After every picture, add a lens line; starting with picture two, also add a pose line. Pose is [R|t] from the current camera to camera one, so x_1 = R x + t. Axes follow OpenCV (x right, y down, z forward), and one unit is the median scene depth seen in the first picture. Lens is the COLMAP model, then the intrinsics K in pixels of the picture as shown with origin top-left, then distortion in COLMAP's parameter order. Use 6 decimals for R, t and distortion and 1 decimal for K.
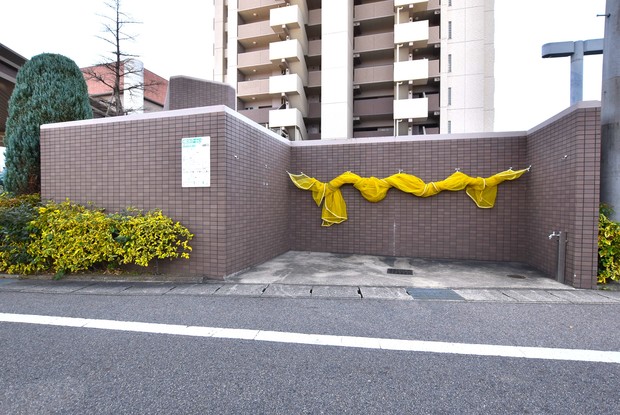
lens RADIAL K [[312.8, 0, 310.0], [0, 312.8, 207.5], [0, 0, 1]] dist [-0.013448, -0.001076]
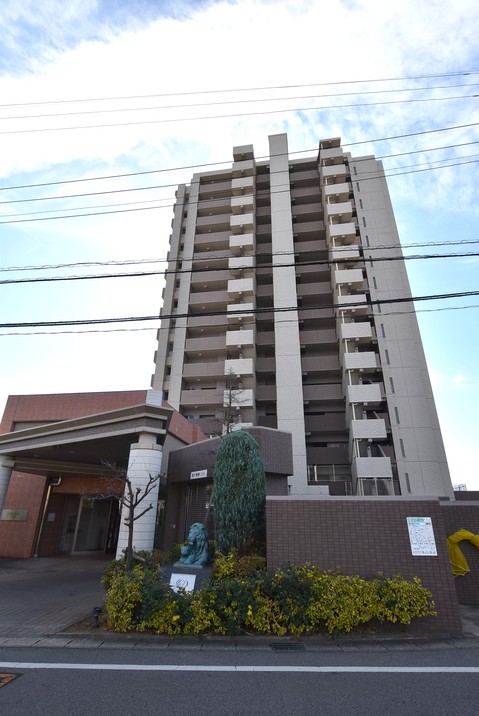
lens RADIAL K [[361.3, 0, 239.5], [0, 361.3, 358.0], [0, 0, 1]] dist [-0.013448, -0.001076]
pose [[0.993992, 0.052138, 0.096238, -0.951685], [-0.007260, 0.908726, -0.417329, -0.132653], [-0.109212, 0.414123, 0.903645, -0.500589]]
